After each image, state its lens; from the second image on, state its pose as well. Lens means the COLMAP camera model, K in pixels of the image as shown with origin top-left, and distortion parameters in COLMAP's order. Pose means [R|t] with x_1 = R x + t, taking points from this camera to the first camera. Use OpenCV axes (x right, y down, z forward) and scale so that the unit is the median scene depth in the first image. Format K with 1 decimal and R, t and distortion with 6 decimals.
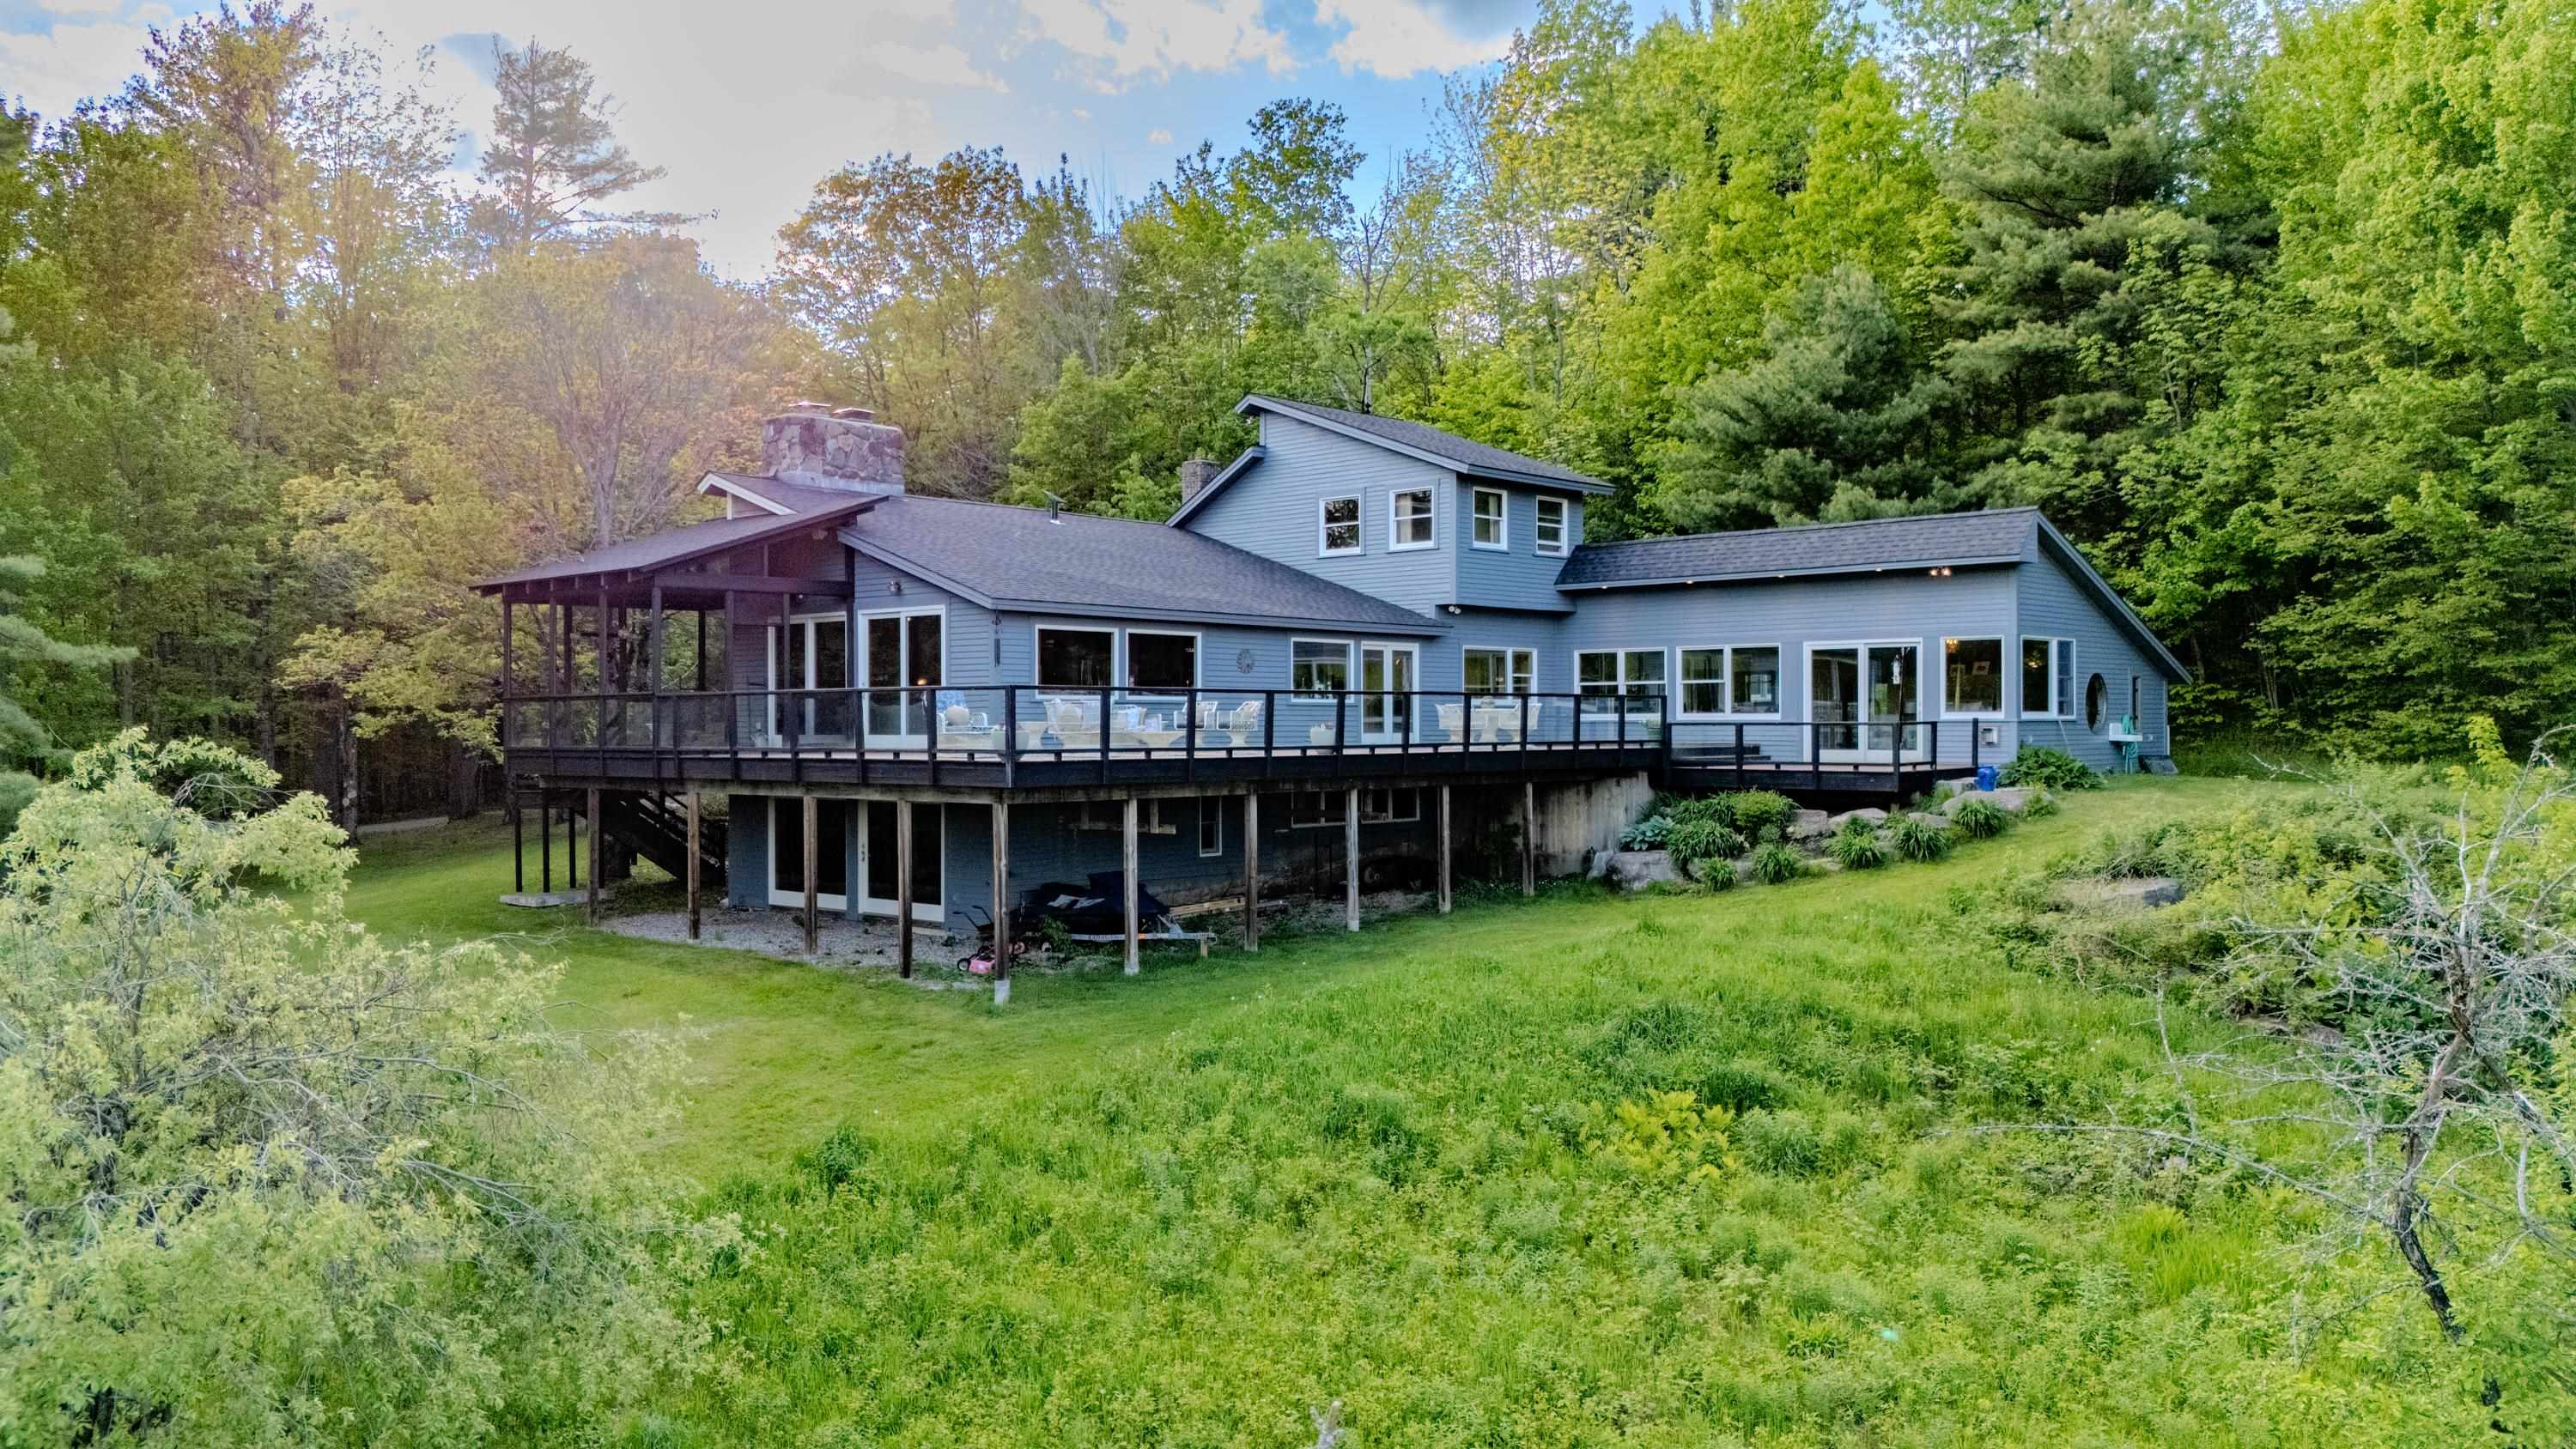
lens RADIAL K [[1866.0, 0, 1263.8], [0, 1866.0, 740.7], [0, 0, 1]] dist [0.060142, -0.098132]
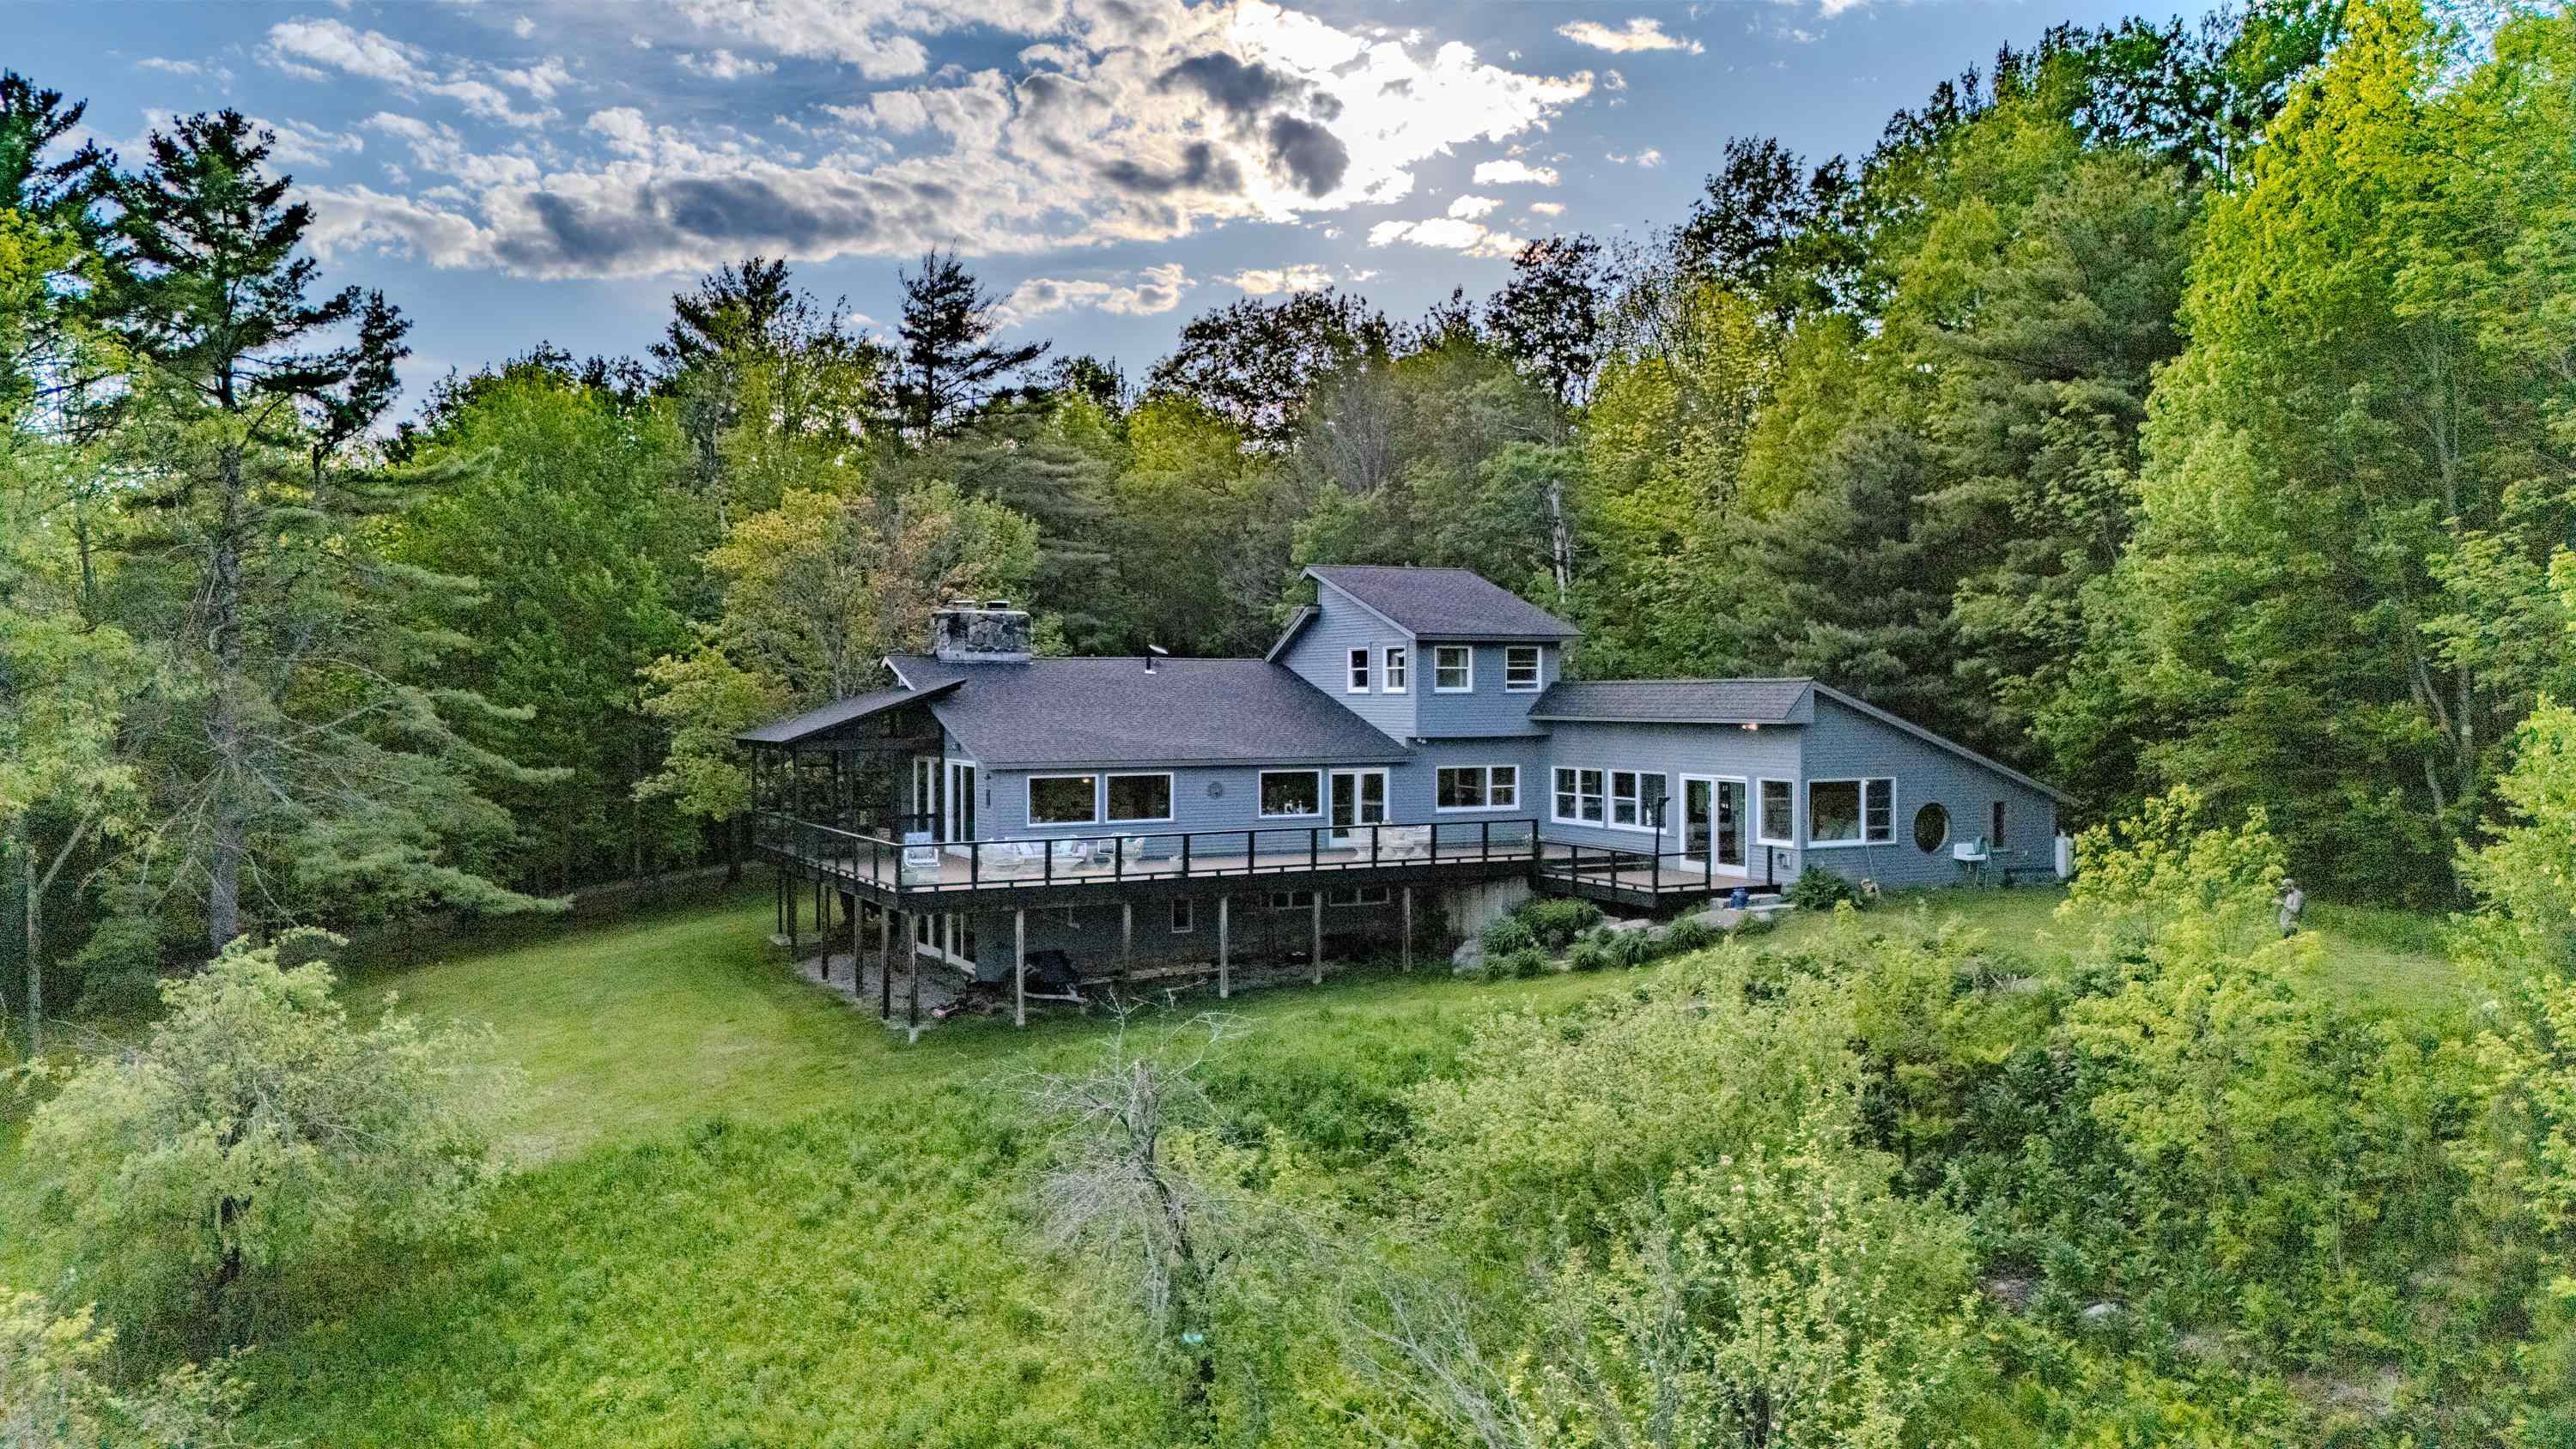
lens RADIAL K [[1860.6, 0, 1288.0], [0, 1860.6, 724.5], [0, 0, 1]] dist [0.016722, -0.003717]
pose [[0.942401, 0.006207, -0.334427, 0.470110], [-0.002597, 0.999933, 0.011241, -0.100806], [0.334475, -0.009725, 0.942355, -0.261795]]
